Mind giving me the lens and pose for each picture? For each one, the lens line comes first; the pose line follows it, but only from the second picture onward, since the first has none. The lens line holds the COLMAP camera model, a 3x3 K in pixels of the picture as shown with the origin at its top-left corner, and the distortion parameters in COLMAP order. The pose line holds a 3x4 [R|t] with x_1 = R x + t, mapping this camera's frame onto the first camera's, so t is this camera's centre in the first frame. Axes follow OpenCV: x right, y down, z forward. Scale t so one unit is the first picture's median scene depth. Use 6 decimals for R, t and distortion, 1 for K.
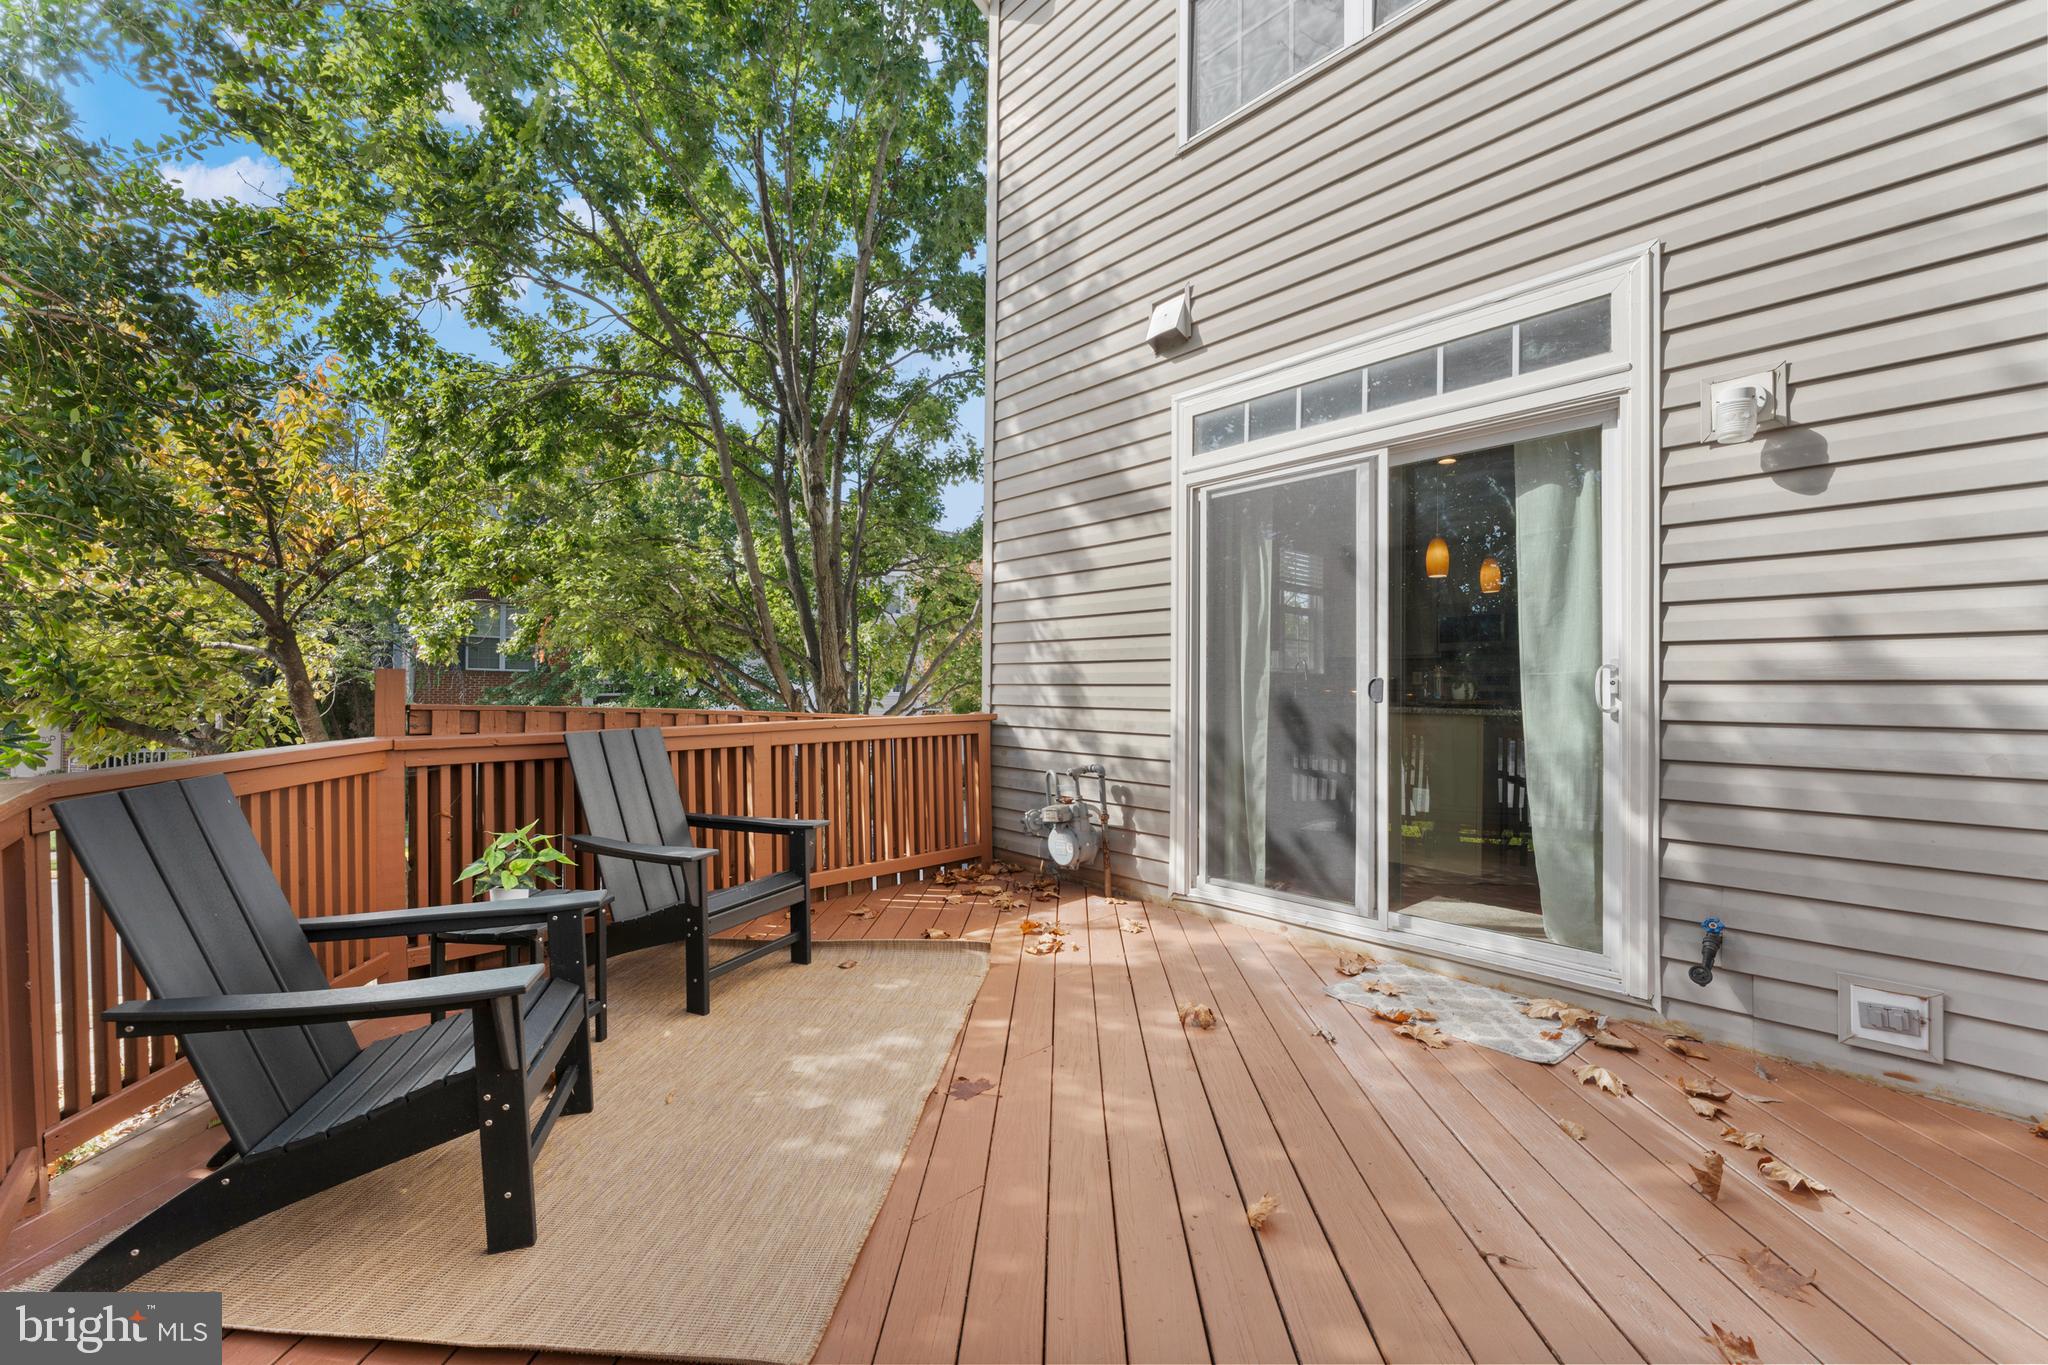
lens RADIAL K [[826.6, 0, 1018.7], [0, 826.6, 681.8], [0, 0, 1]] dist [-0.004342, 0.000470]
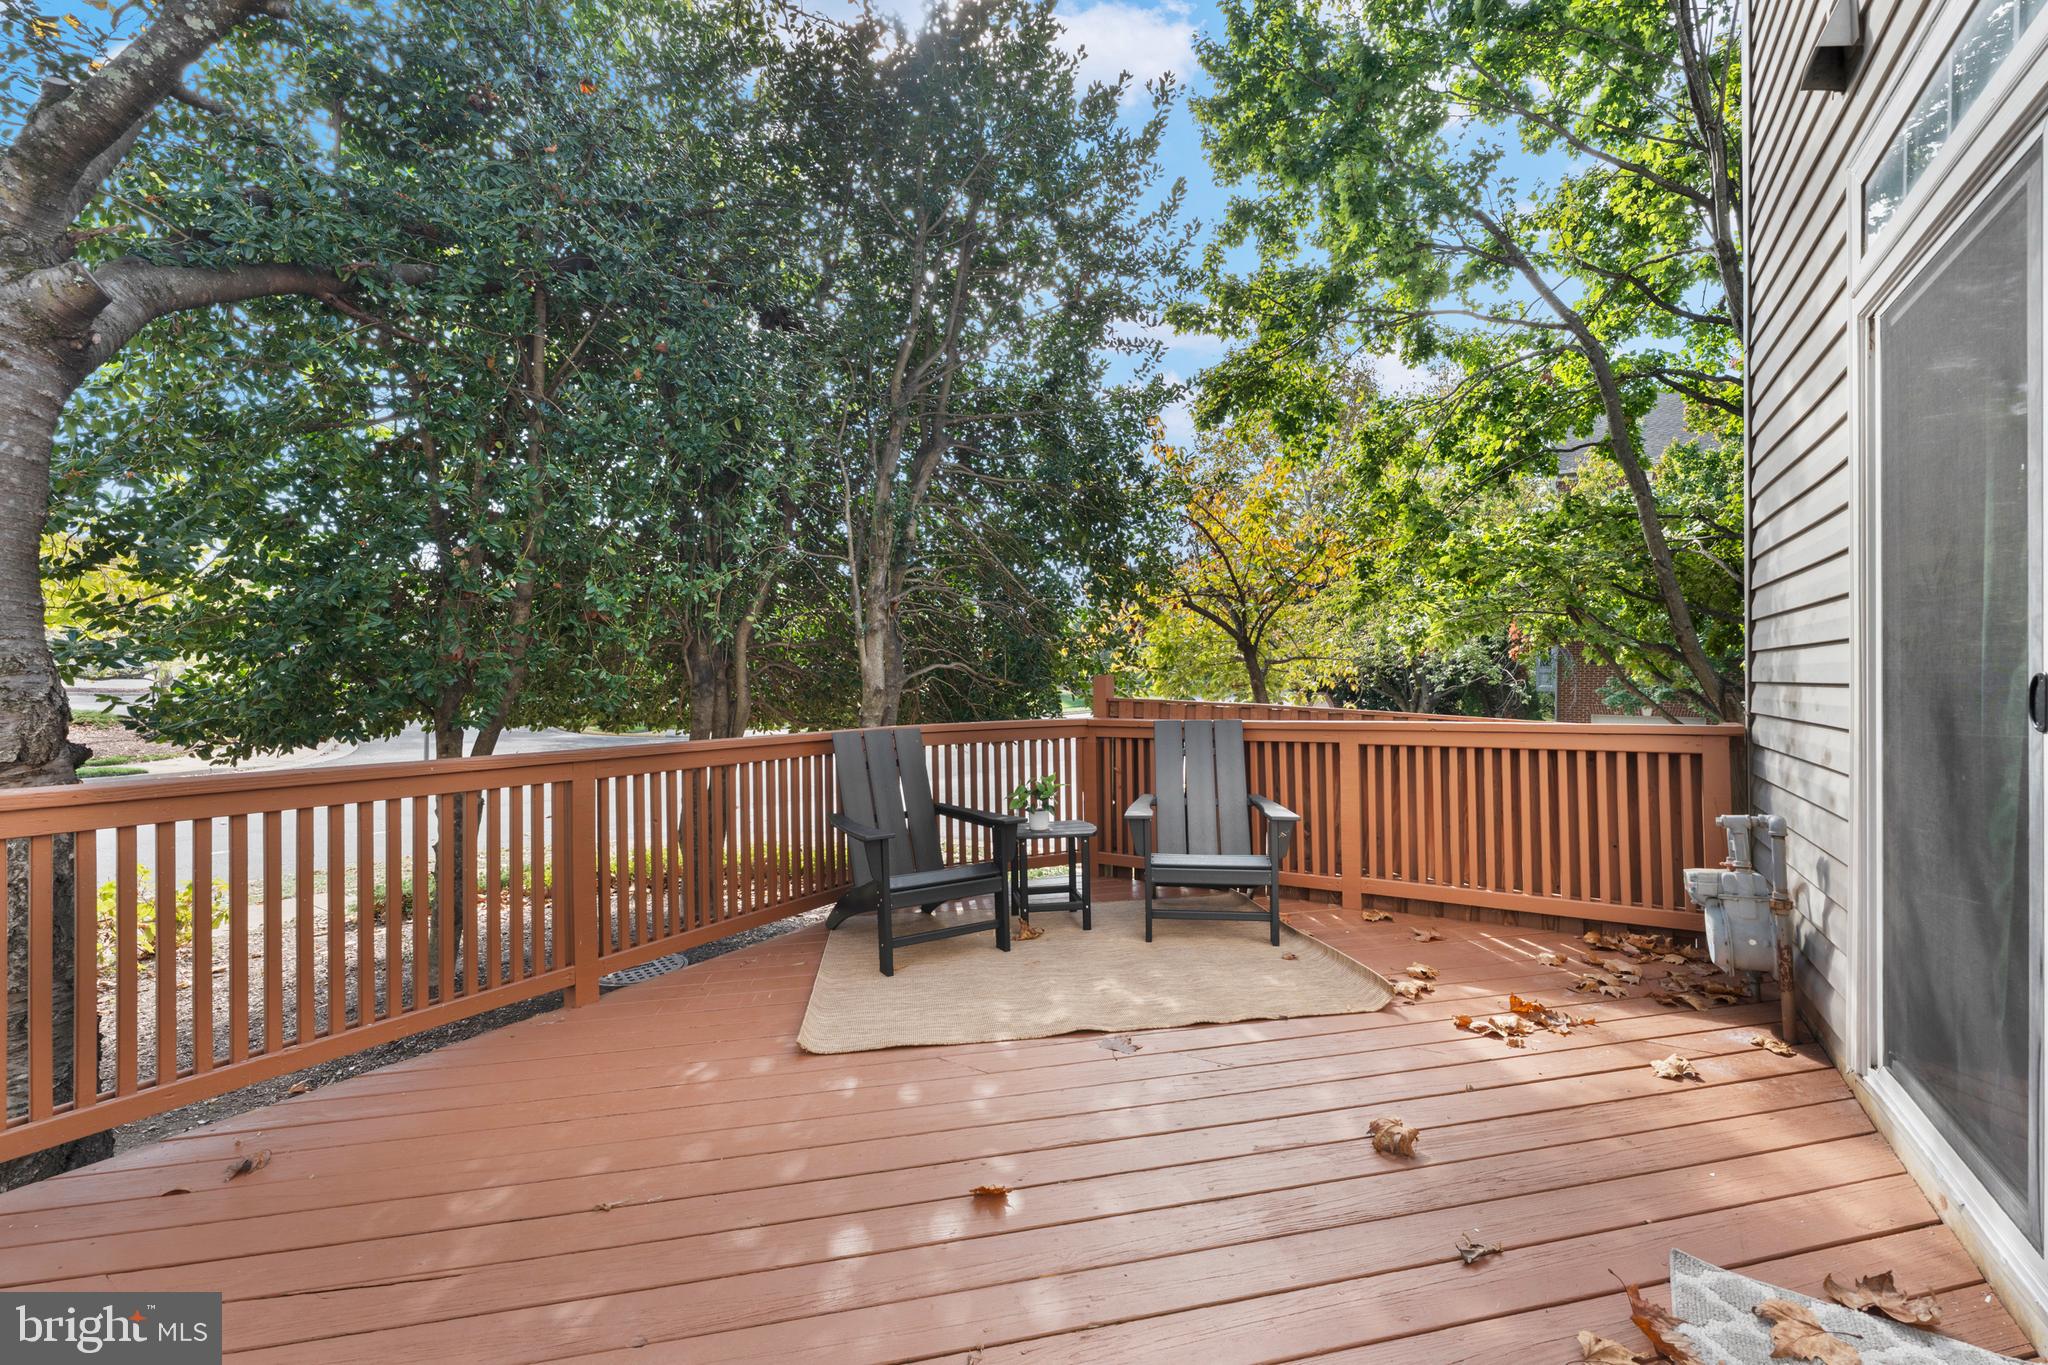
lens RADIAL K [[826.6, 0, 1020.9], [0, 826.6, 679.4], [0, 0, 1]] dist [-0.004342, 0.000470]
pose [[0.262754, -0.002424, -0.964860, 0.609765], [0.005513, 0.999984, -0.001010, -0.003121], [0.964847, -0.005054, 0.262763, 0.353227]]
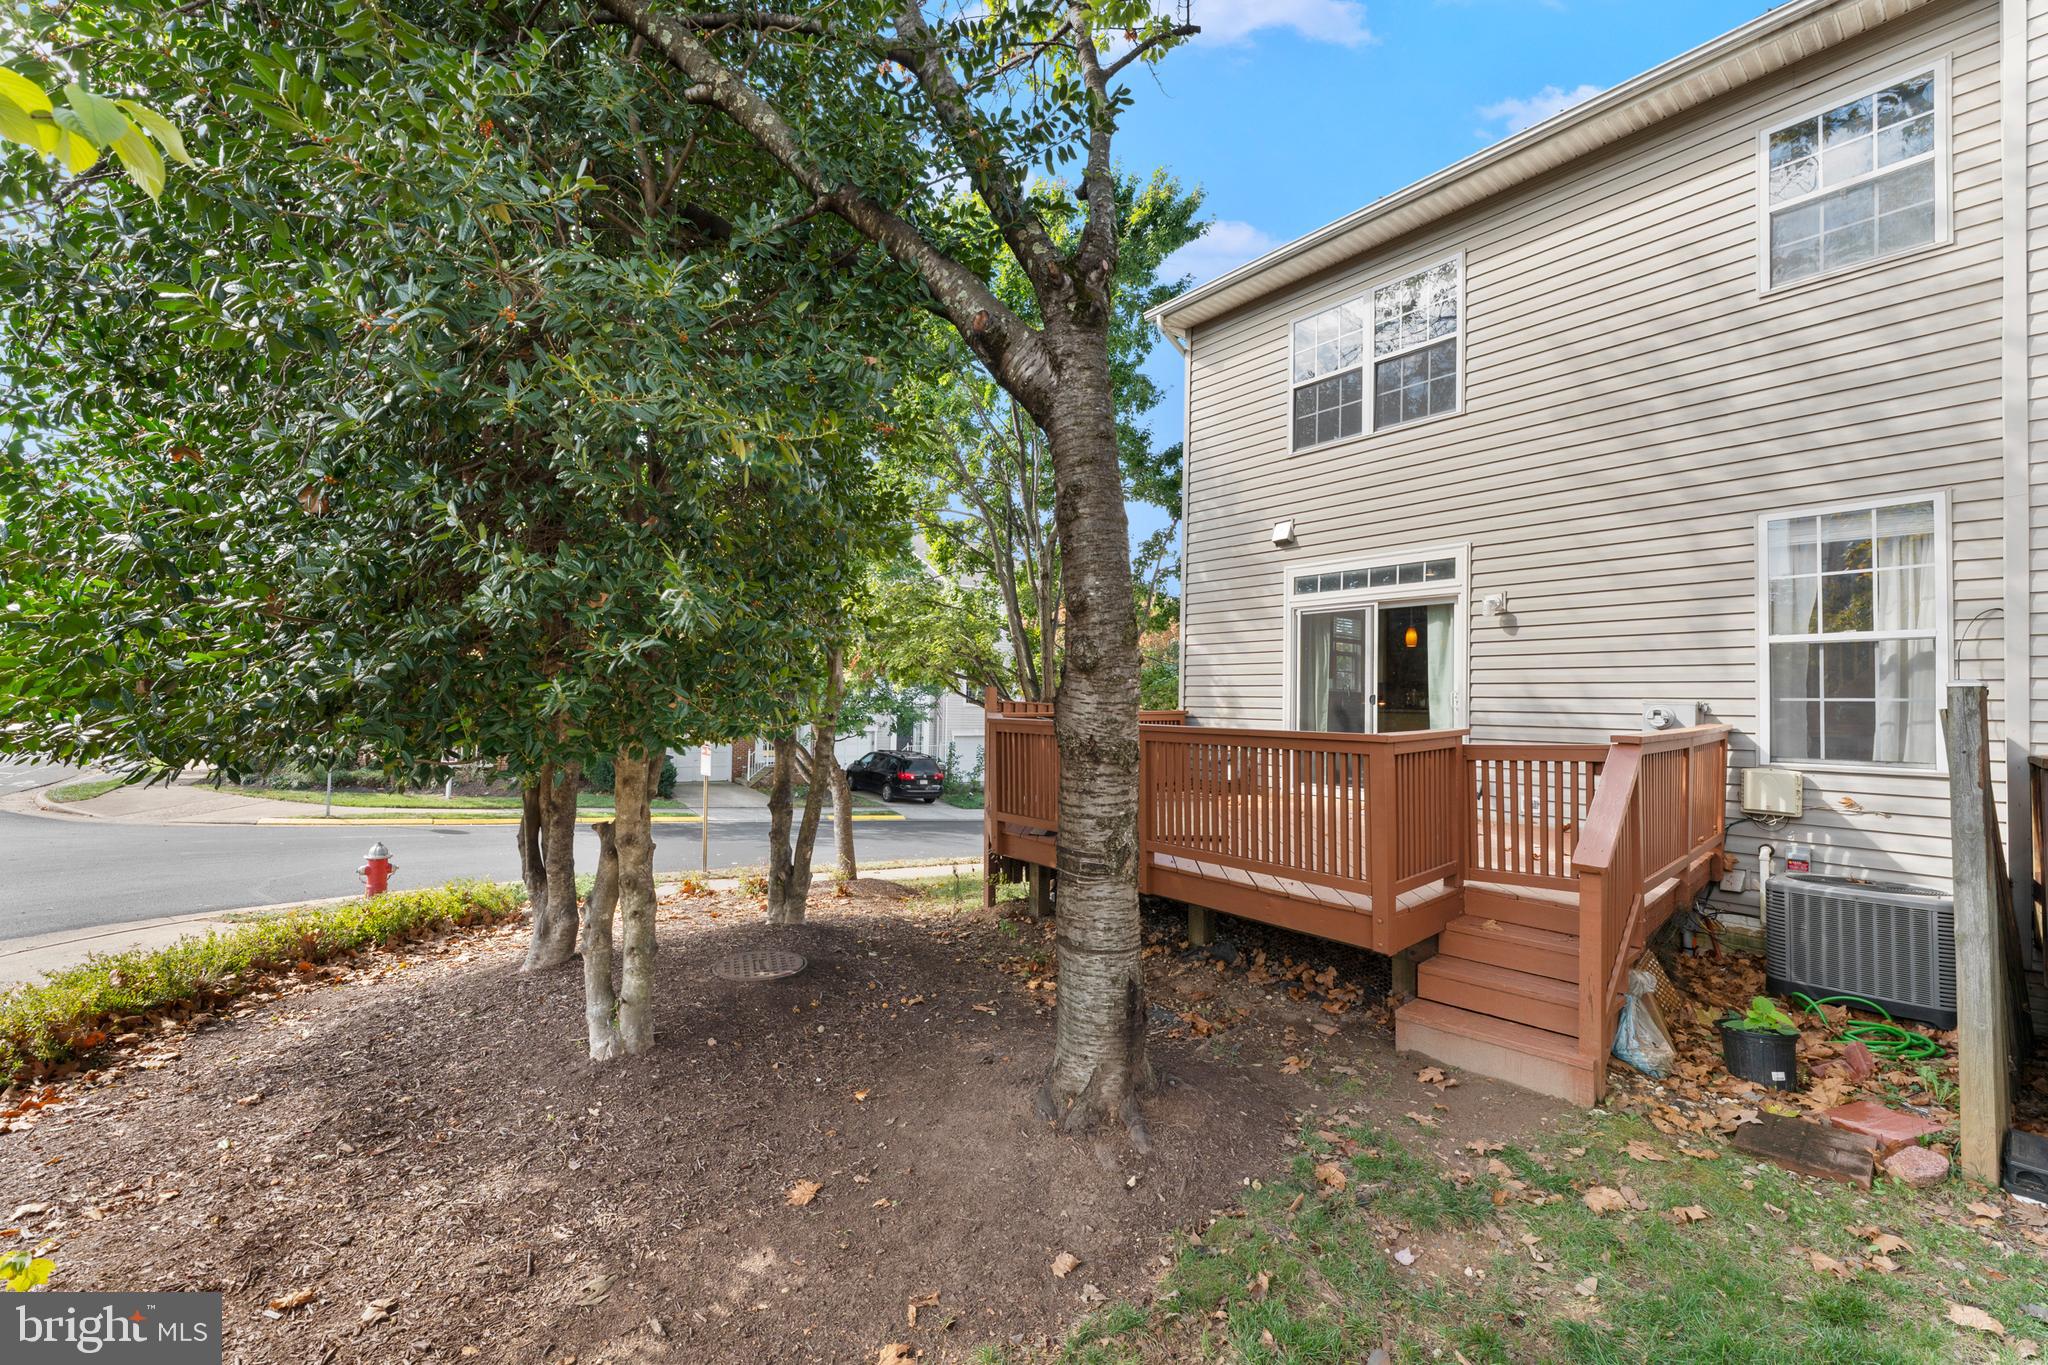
lens RADIAL K [[826.6, 0, 1027.8], [0, 826.6, 686.6], [0, 0, 1]] dist [-0.004342, 0.000470]
pose [[0.999277, 0.010376, -0.036571, -0.454153], [-0.010722, 0.999899, -0.009304, 0.005144], [0.036471, 0.009689, 0.999288, -1.346499]]
